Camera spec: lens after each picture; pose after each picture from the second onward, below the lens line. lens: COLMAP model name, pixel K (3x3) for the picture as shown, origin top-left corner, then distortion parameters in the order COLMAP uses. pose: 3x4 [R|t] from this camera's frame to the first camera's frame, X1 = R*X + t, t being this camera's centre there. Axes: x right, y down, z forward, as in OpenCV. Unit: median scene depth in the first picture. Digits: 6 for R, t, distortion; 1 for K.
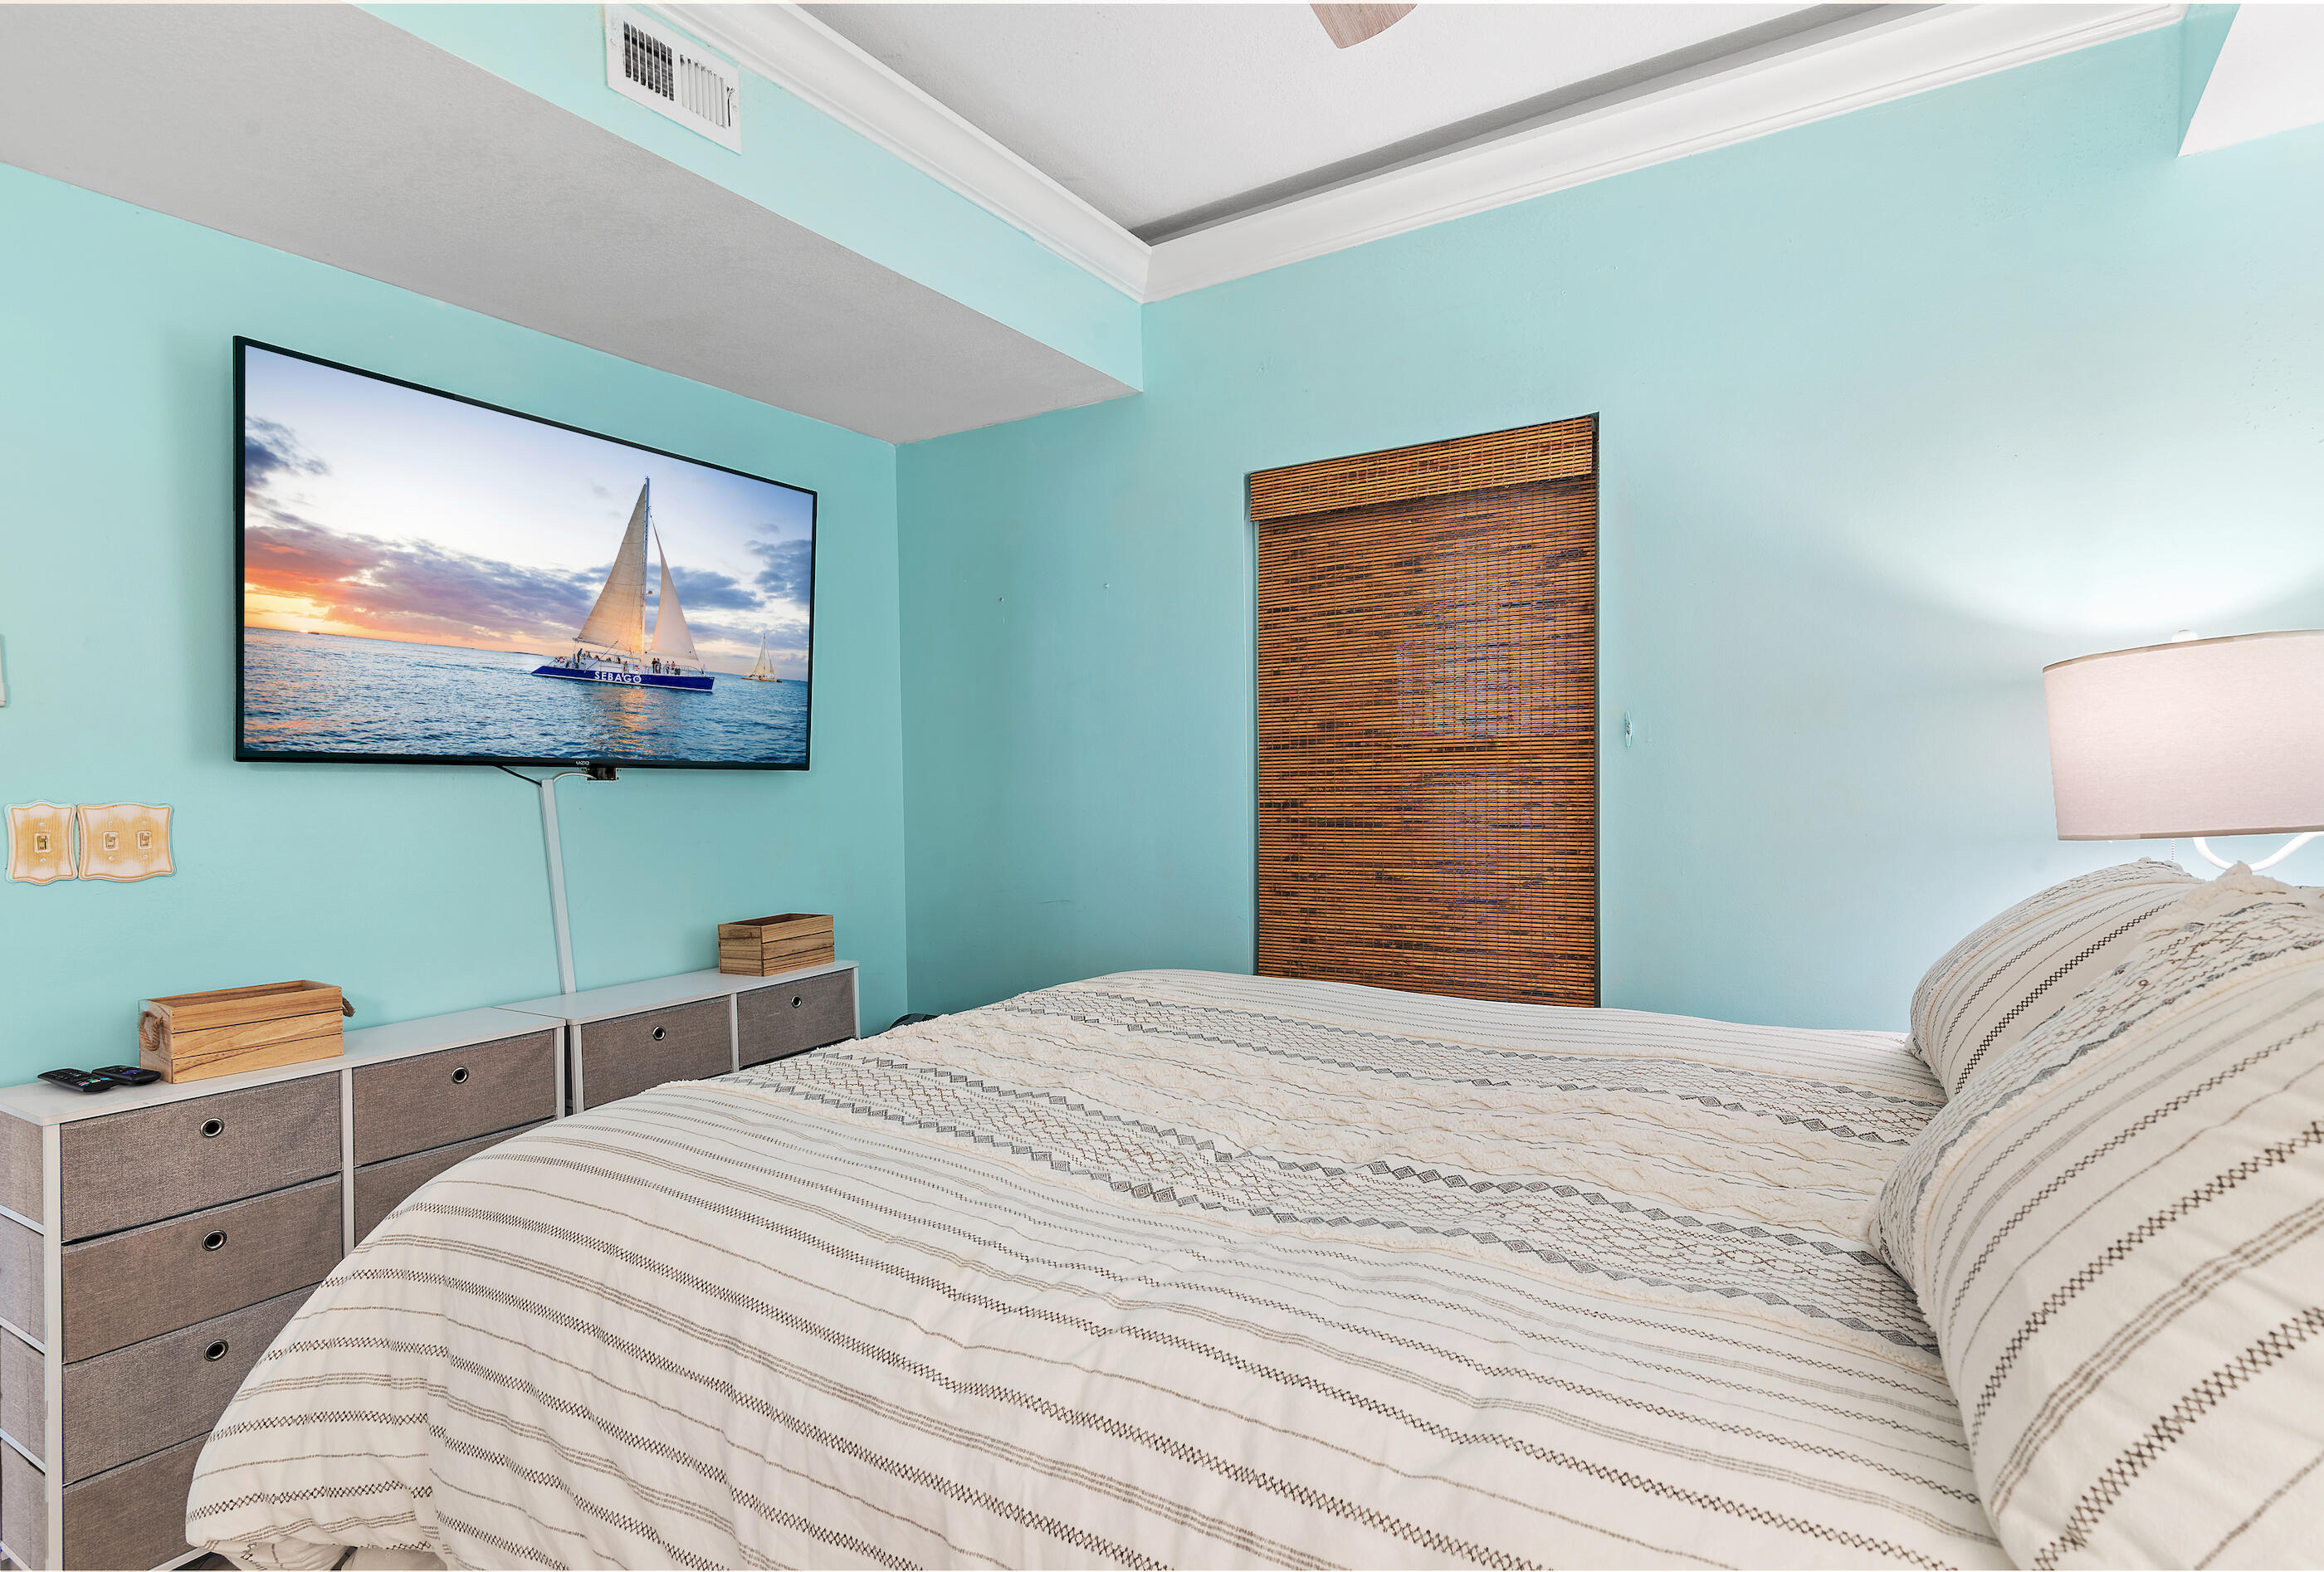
lens RADIAL K [[1160.2, 0, 1161.1], [0, 1160.2, 826.6], [0, 0, 1]] dist [0.003219, 0.000225]
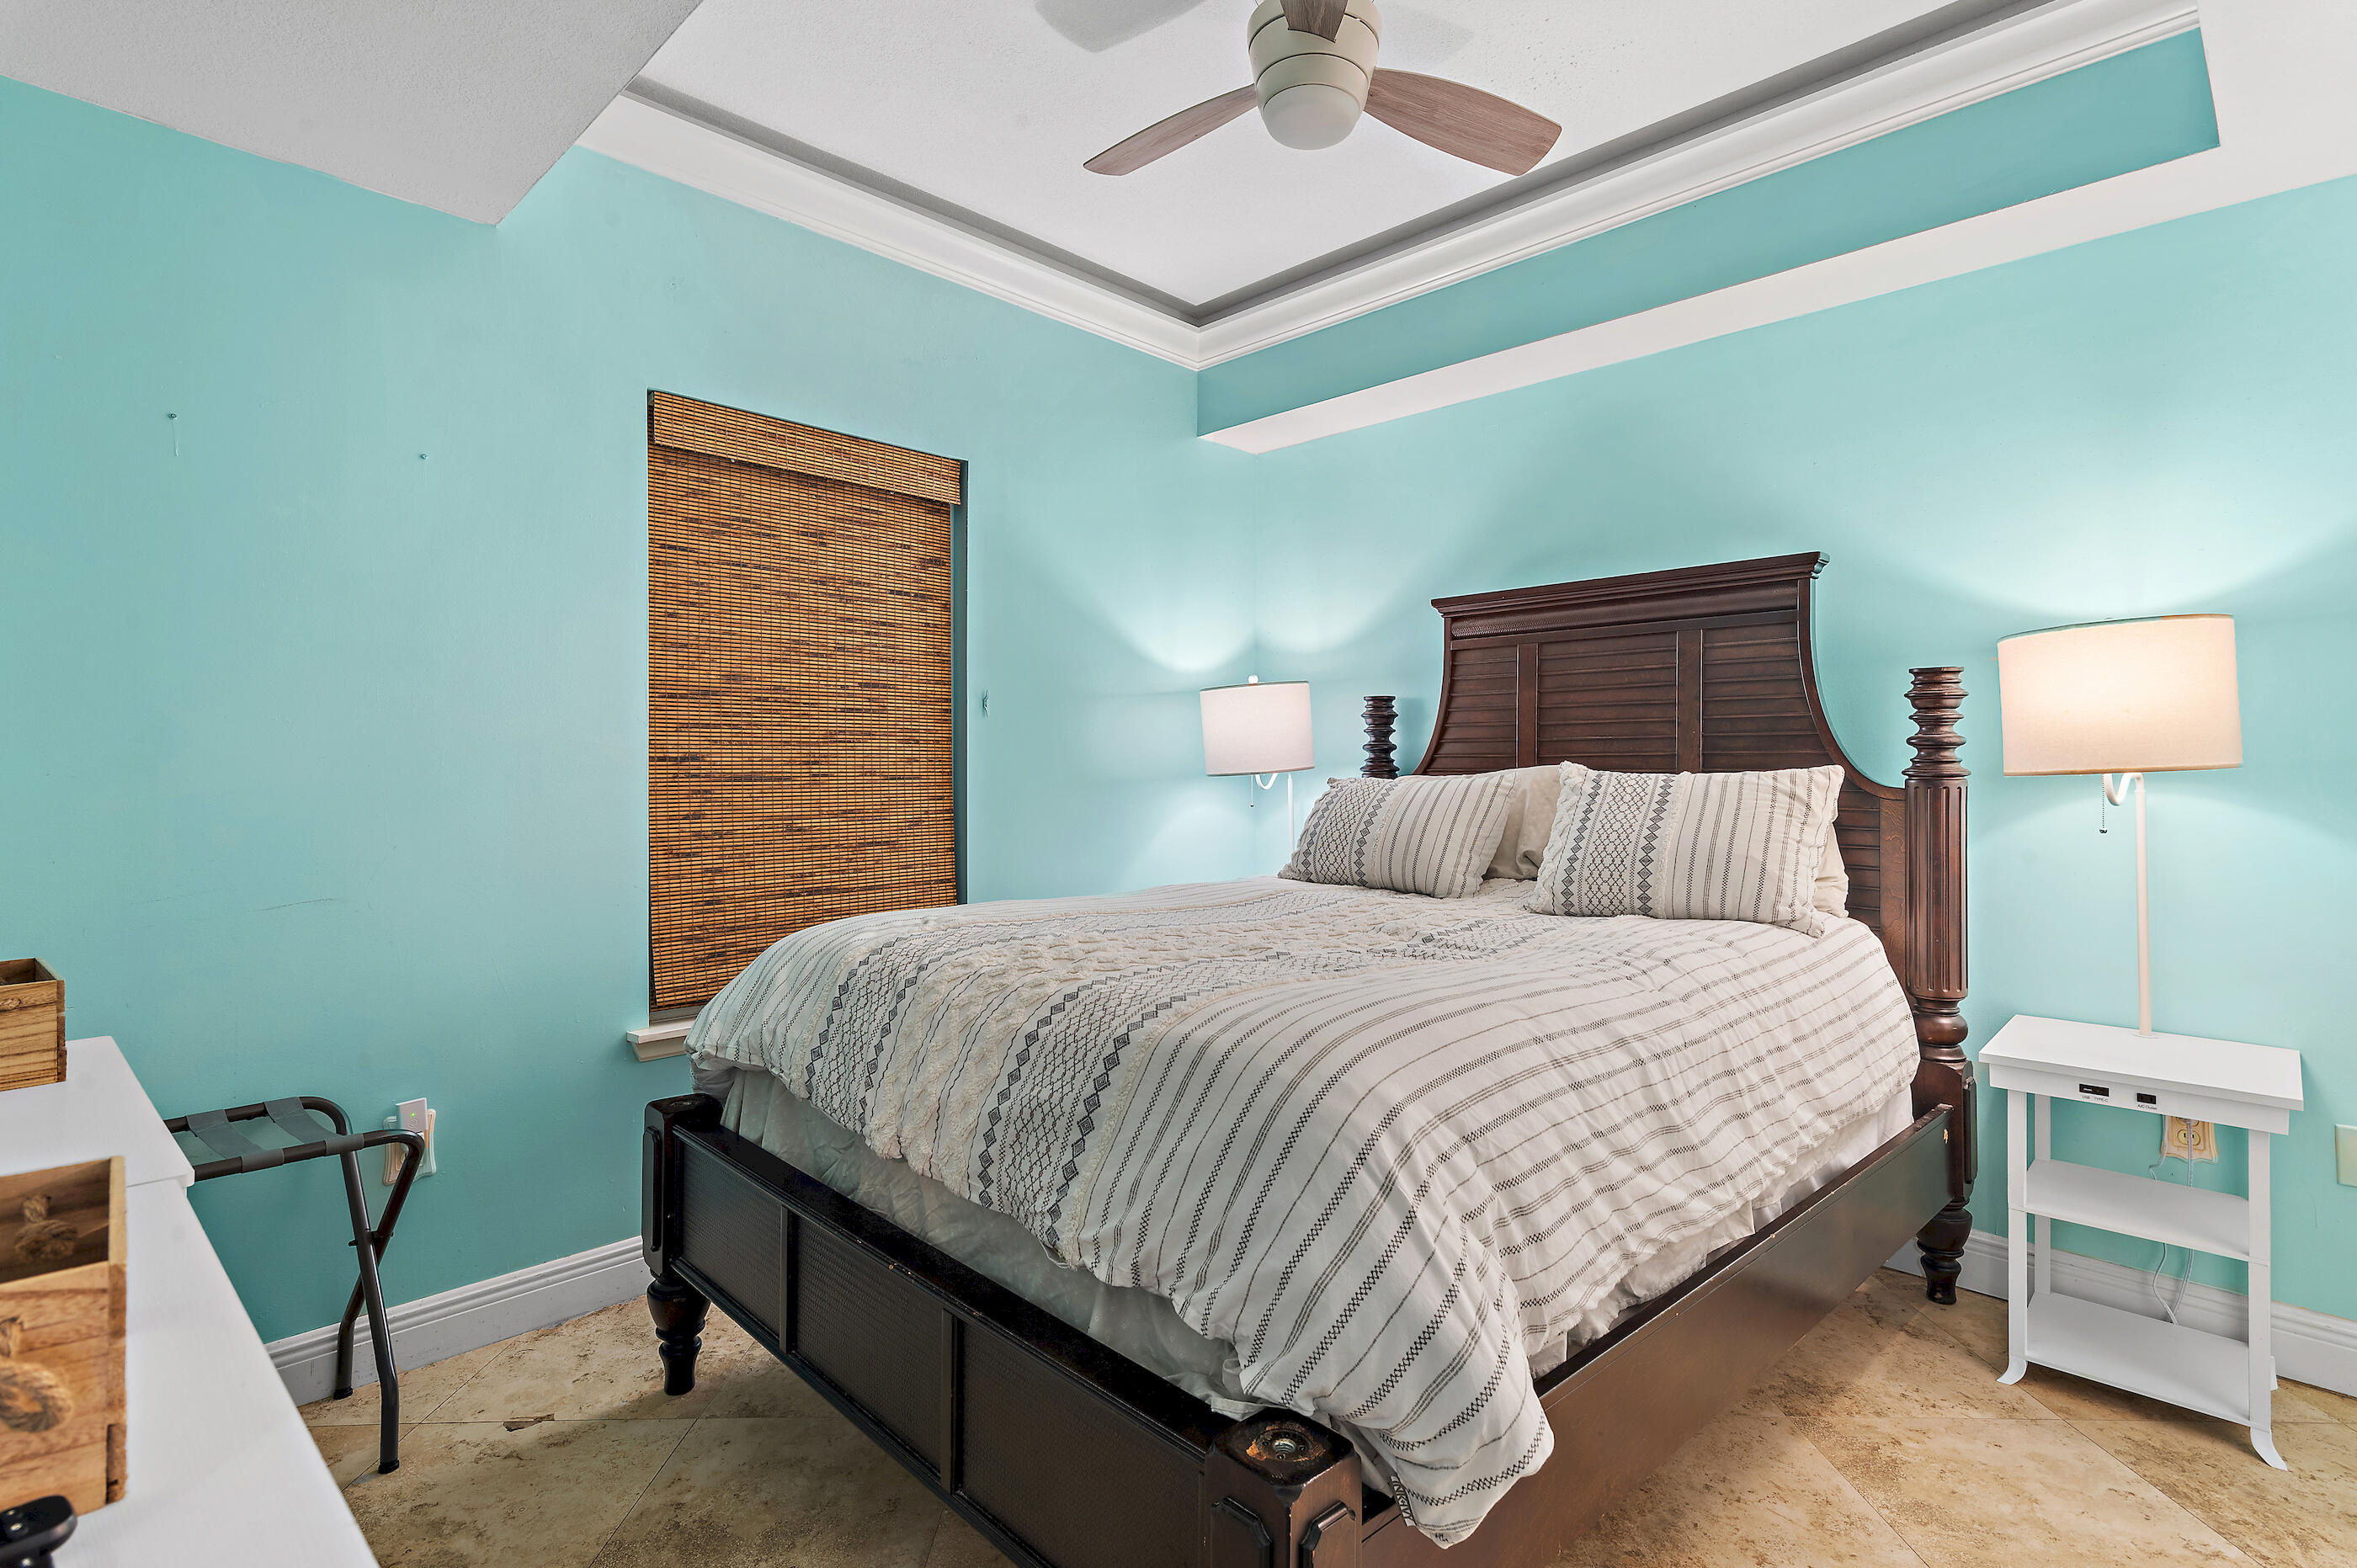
lens RADIAL K [[1148.1, 0, 1178.5], [0, 1148.1, 784.0], [0, 0, 1]] dist [0.019289, 0.000513]
pose [[0.226208, 0.000337, 0.974079, -0.749591], [0.037176, 0.999268, -0.008979, 0.025953], [-0.973369, 0.038243, 0.226029, 0.438528]]
